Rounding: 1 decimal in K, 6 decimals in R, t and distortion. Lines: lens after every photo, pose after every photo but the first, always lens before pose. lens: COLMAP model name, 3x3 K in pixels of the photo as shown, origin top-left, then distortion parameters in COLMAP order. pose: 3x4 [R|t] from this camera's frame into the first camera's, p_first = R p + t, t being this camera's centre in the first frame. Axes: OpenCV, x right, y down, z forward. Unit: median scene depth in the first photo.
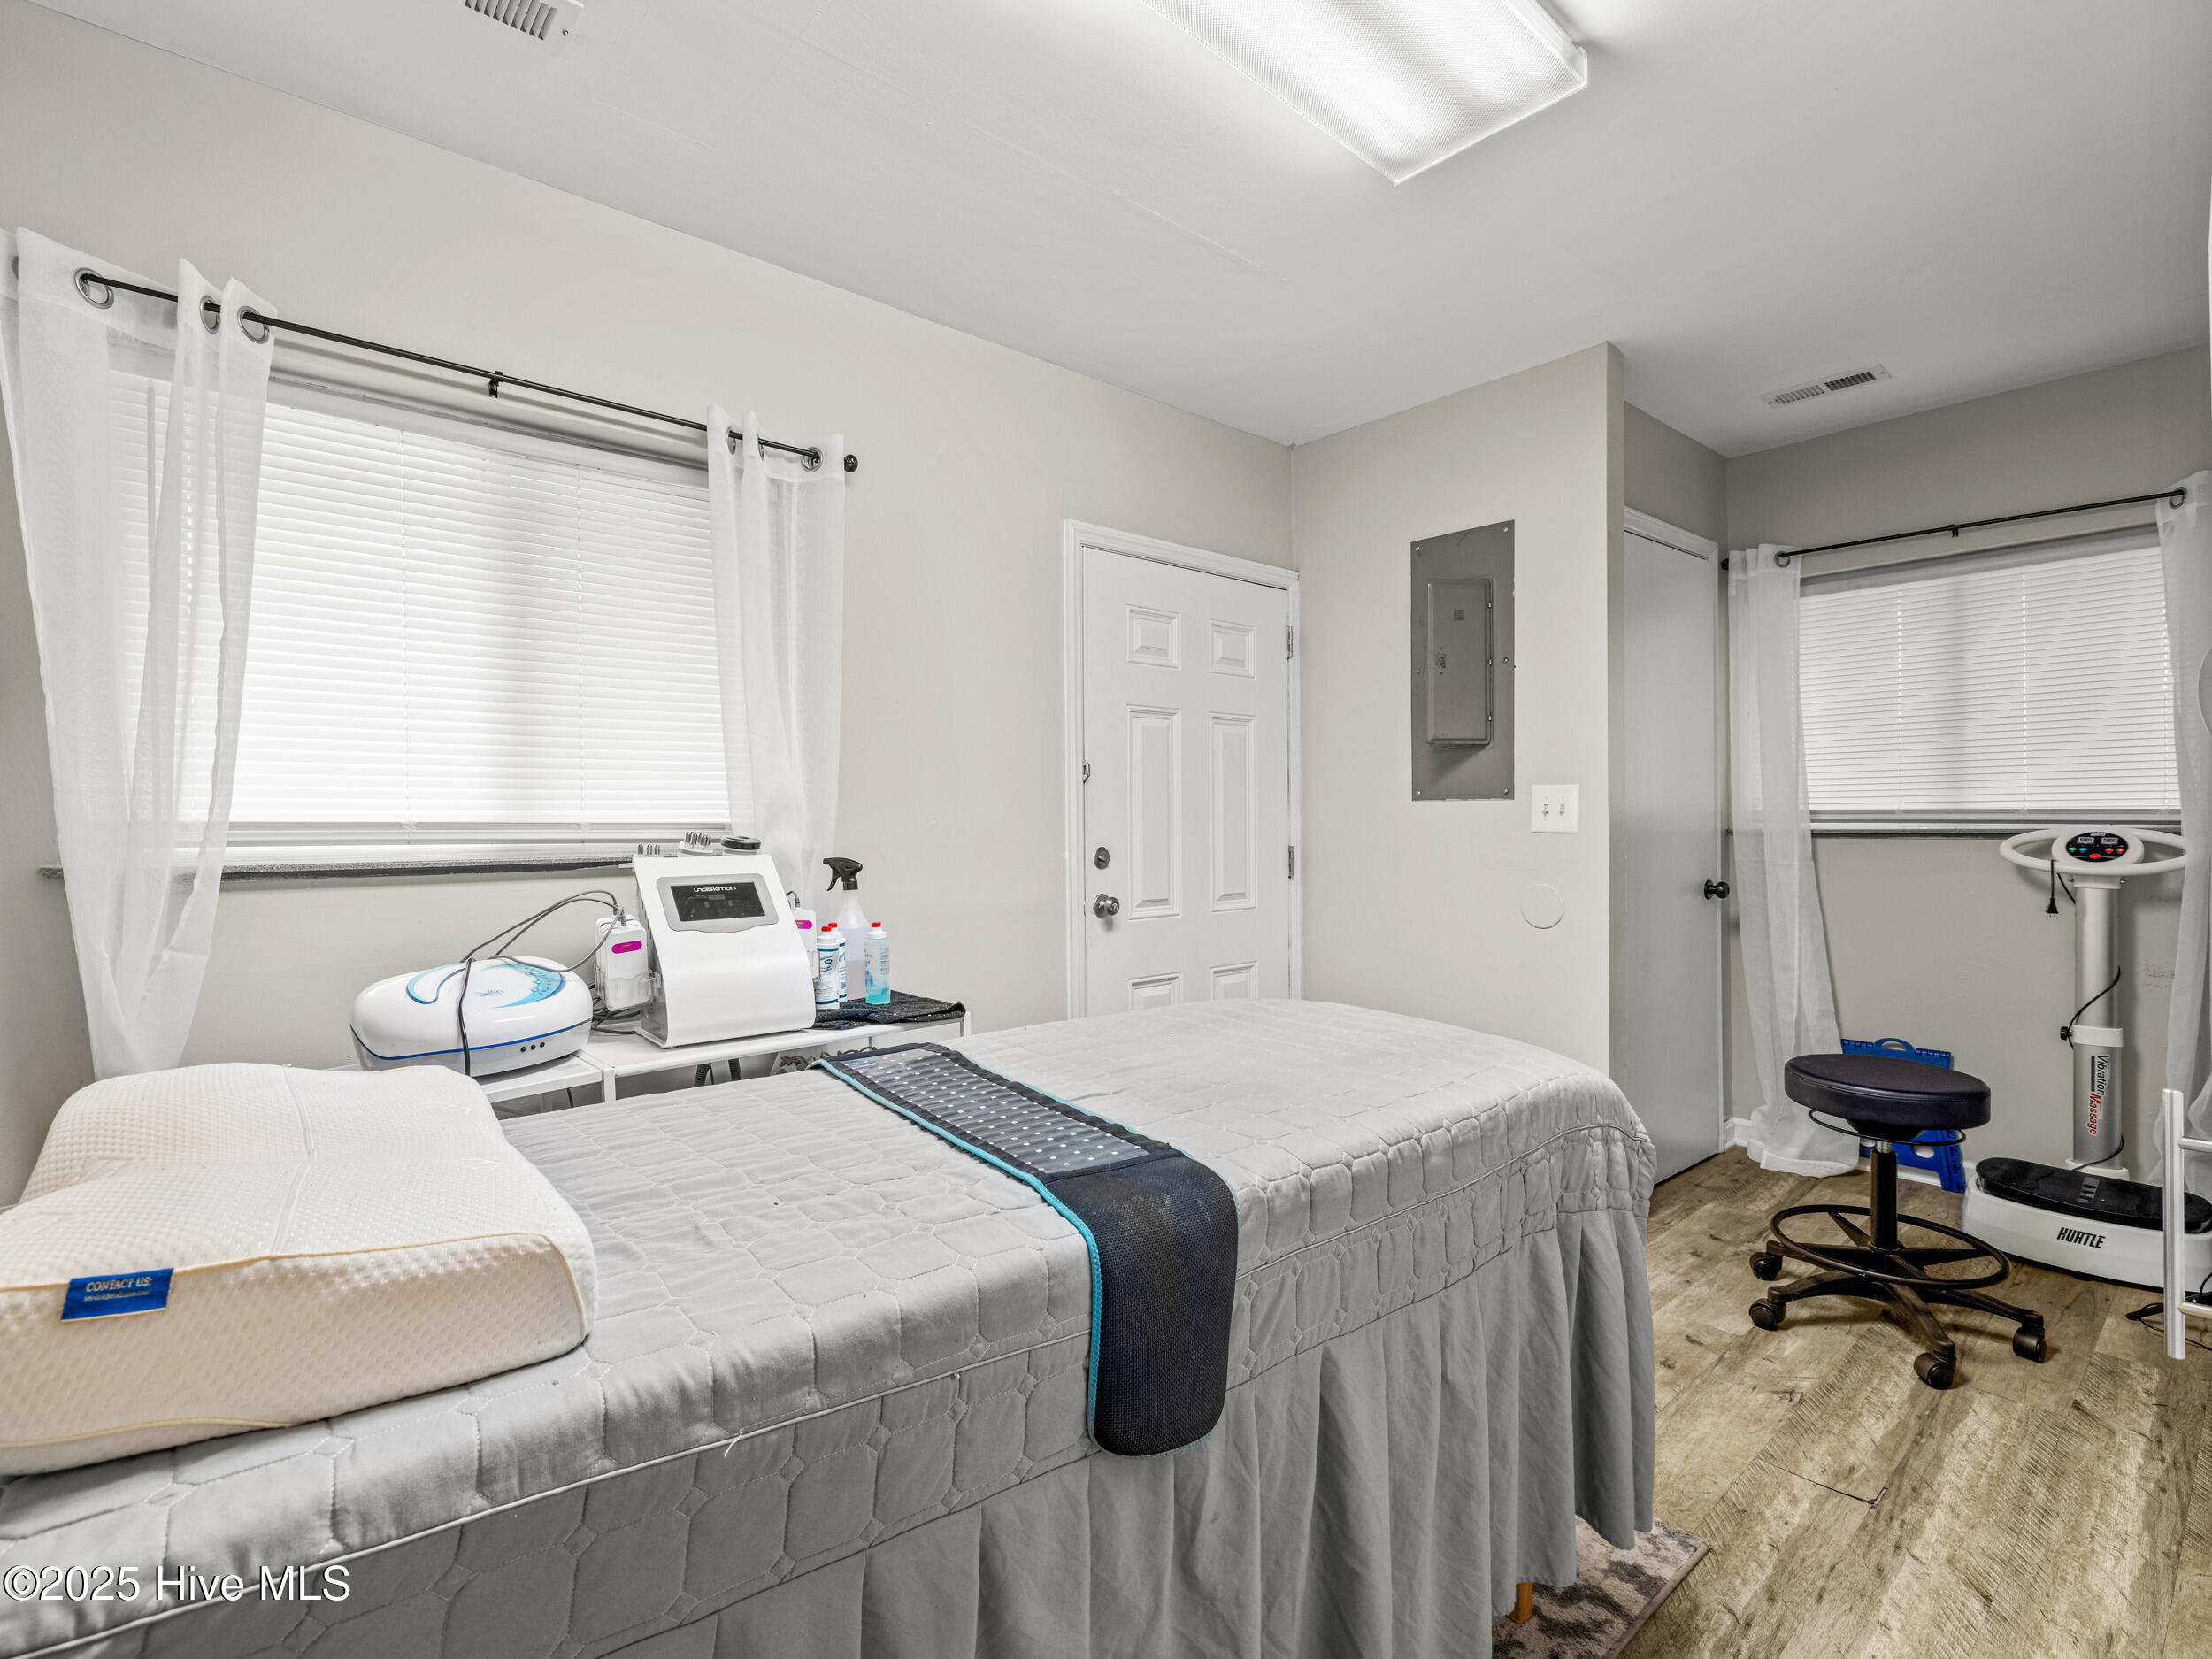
lens RADIAL K [[1051.3, 0, 1116.2], [0, 1051.3, 816.9], [0, 0, 1]] dist [-0.000223, 0.000927]
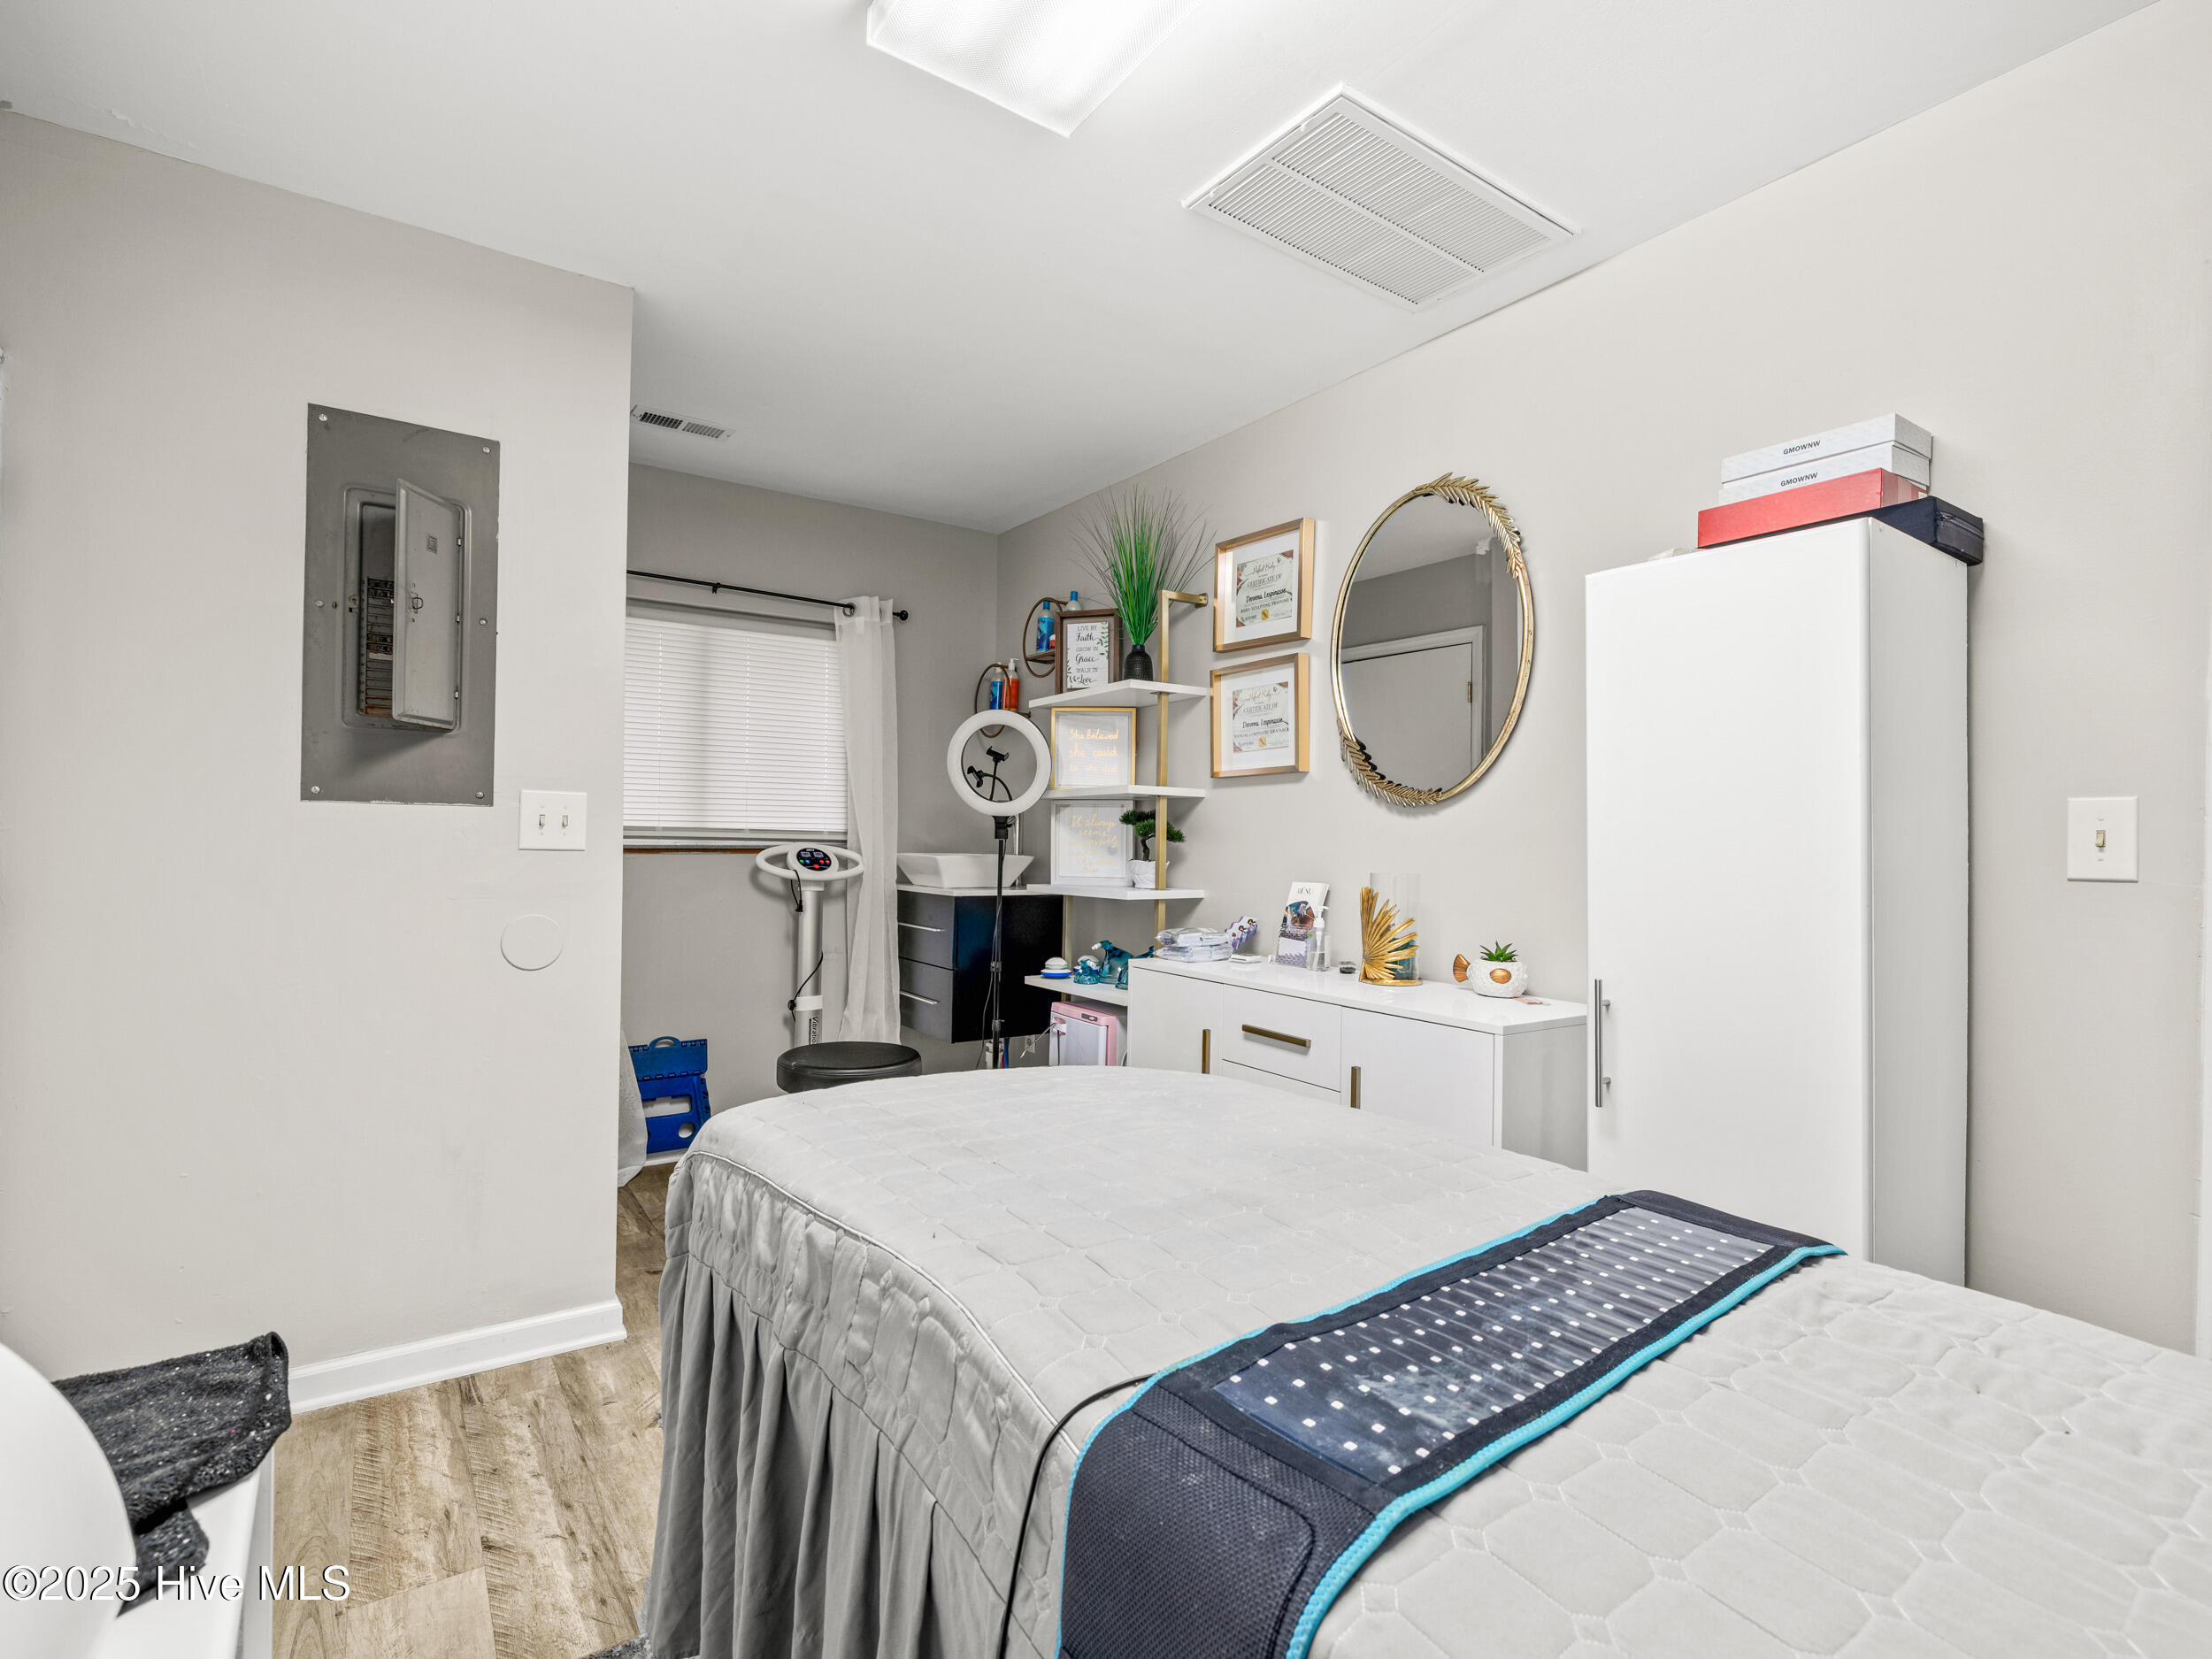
lens RADIAL K [[1051.3, 0, 1116.2], [0, 1051.3, 816.9], [0, 0, 1]] dist [-0.000223, 0.000927]
pose [[0.124374, 0.027913, 0.991843, -0.321709], [-0.019766, 0.999476, -0.025649, 0.001753], [-0.992038, -0.016415, 0.124861, 0.453760]]
